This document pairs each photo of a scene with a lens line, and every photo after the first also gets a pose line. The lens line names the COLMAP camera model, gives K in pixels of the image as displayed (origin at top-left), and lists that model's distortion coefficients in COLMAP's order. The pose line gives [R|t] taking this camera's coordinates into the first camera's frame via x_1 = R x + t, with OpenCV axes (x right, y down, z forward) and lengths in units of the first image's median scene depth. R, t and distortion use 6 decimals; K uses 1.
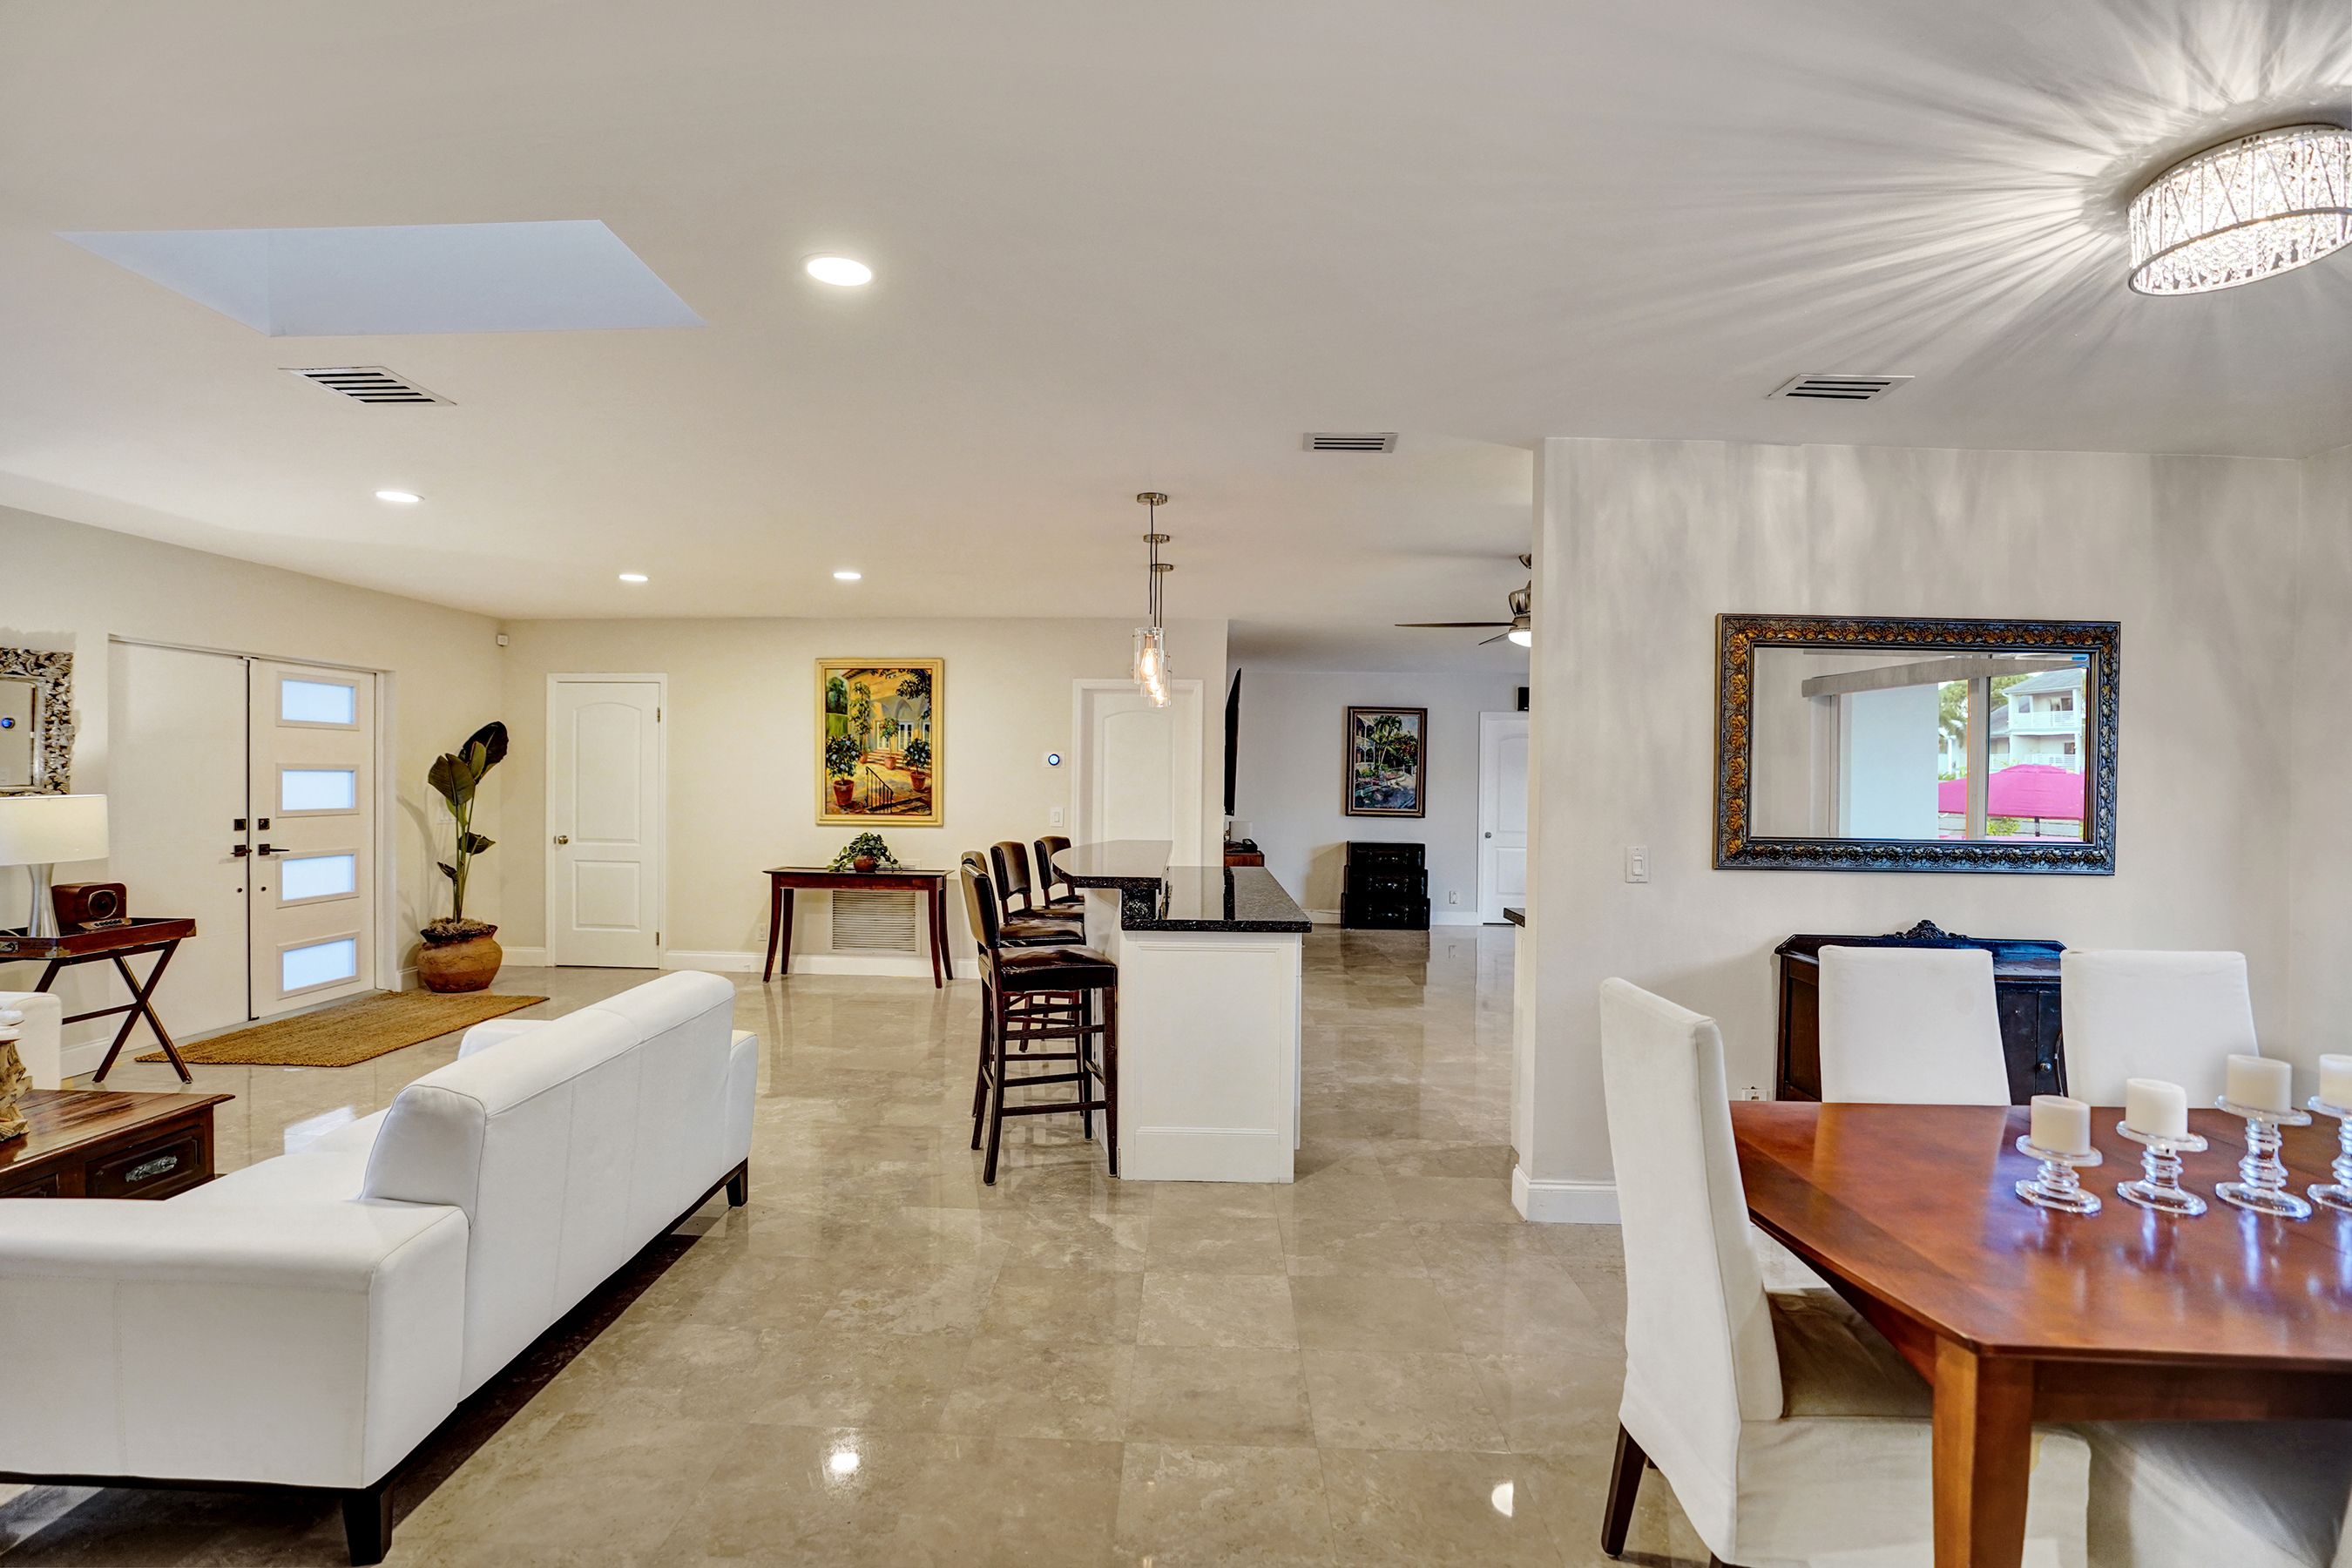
lens RADIAL K [[1107.0, 0, 1164.3], [0, 1107.0, 785.6], [0, 0, 1]] dist [-0.069483, 0.032029]
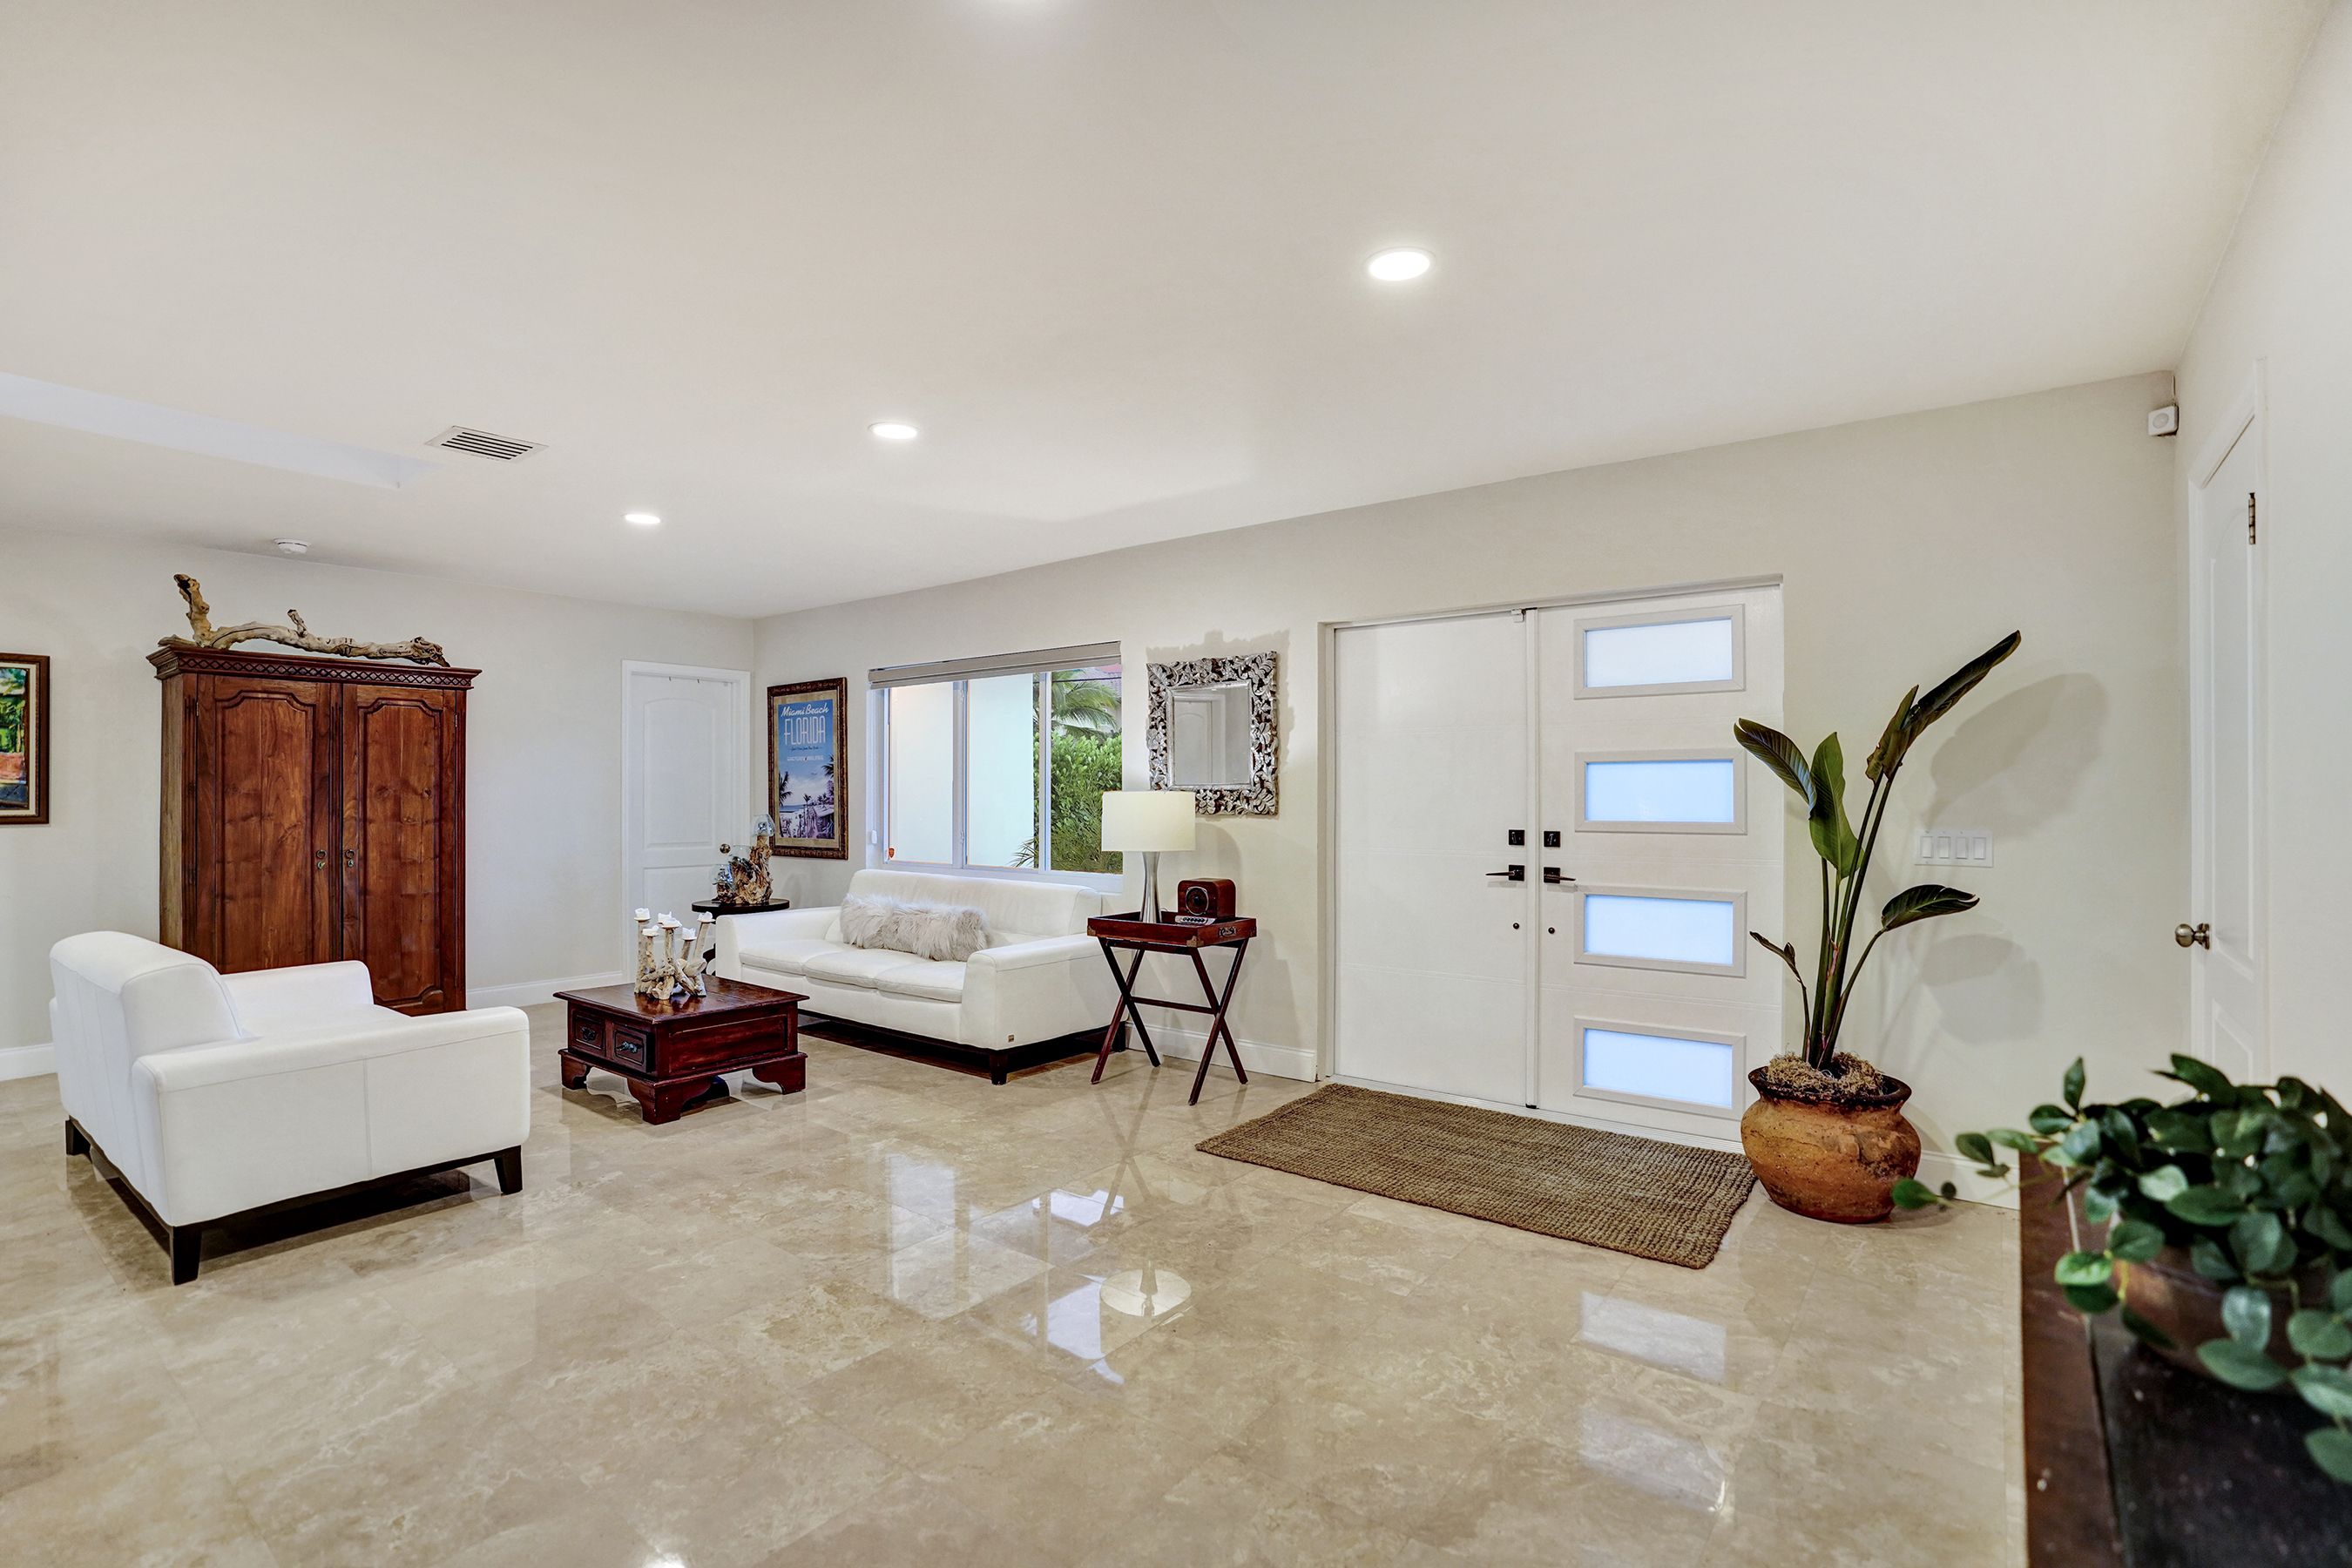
lens RADIAL K [[1093.2, 0, 1171.2], [0, 1093.2, 785.3], [0, 0, 1]] dist [-0.069491, 0.026214]
pose [[-0.587346, -0.019423, -0.809103, -0.099136], [-0.012804, 0.999810, -0.014706, 0.012547], [0.809235, 0.001722, -0.587483, 1.067707]]
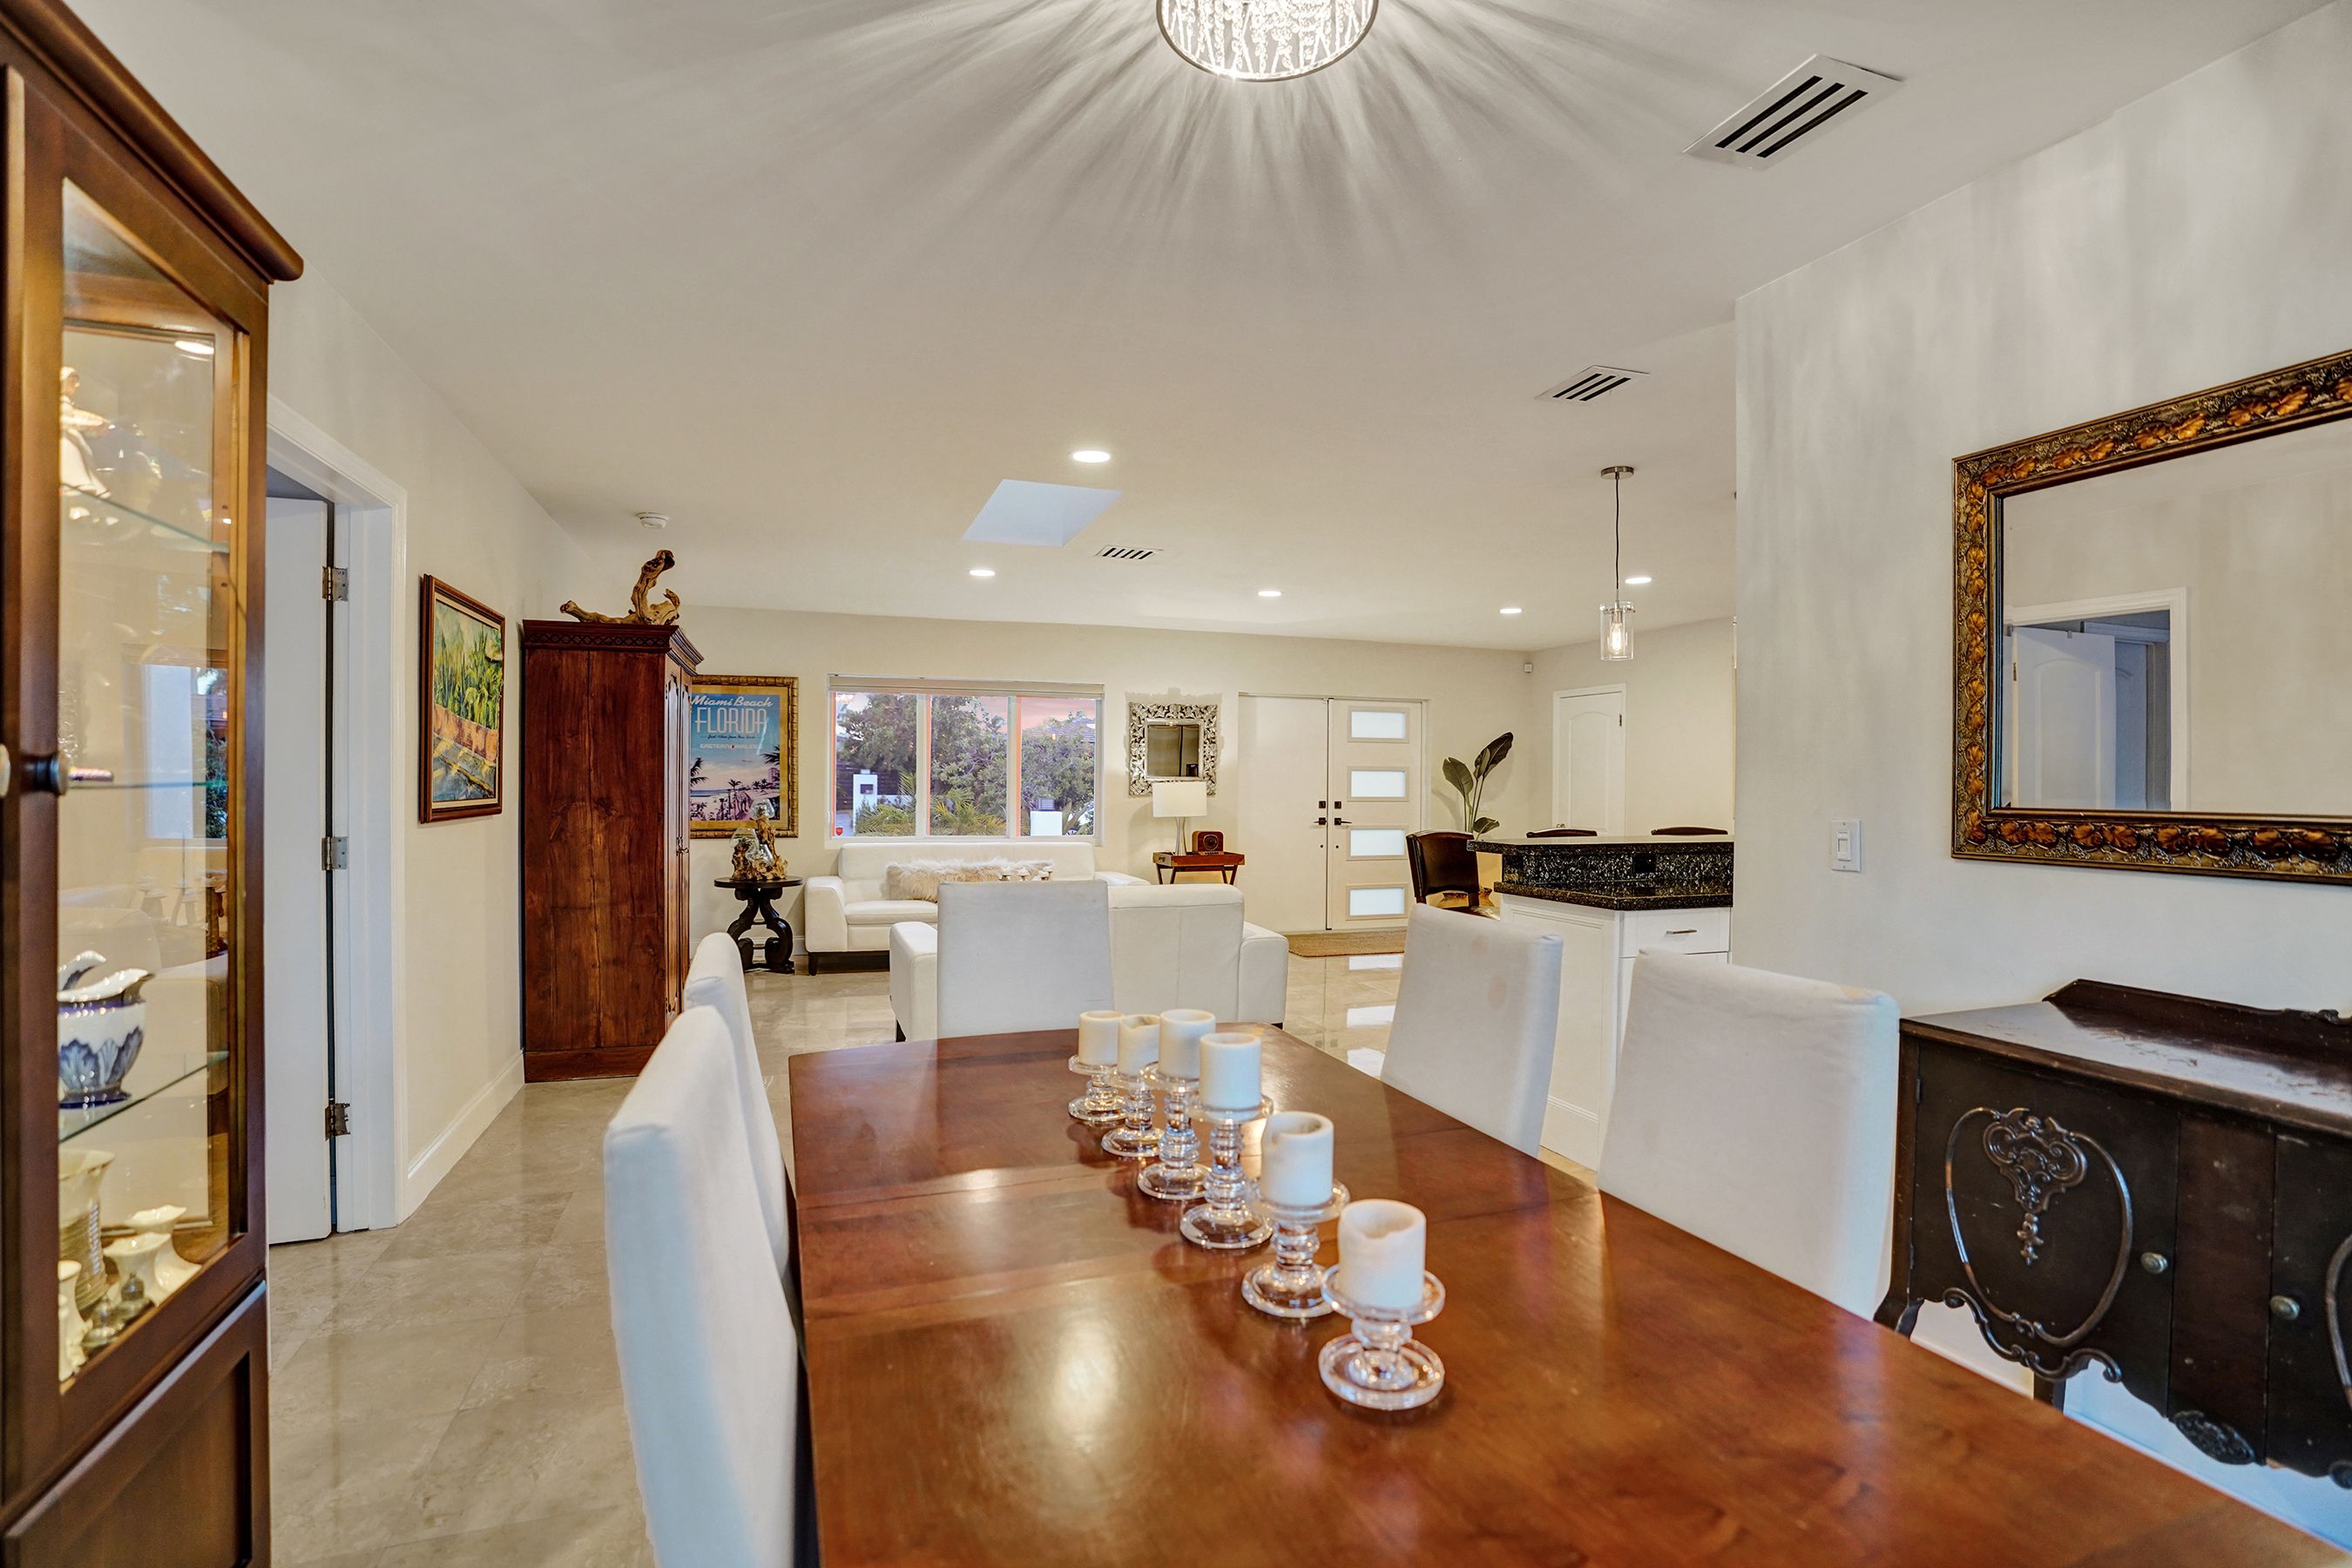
lens RADIAL K [[1093.2, 0, 1171.2], [0, 1093.2, 785.3], [0, 0, 1]] dist [-0.069491, 0.026214]
pose [[0.363065, -0.006228, -0.931743, 0.473864], [-0.010287, 0.999890, -0.010692, 0.023518], [0.931707, 0.013467, 0.362961, 0.178412]]
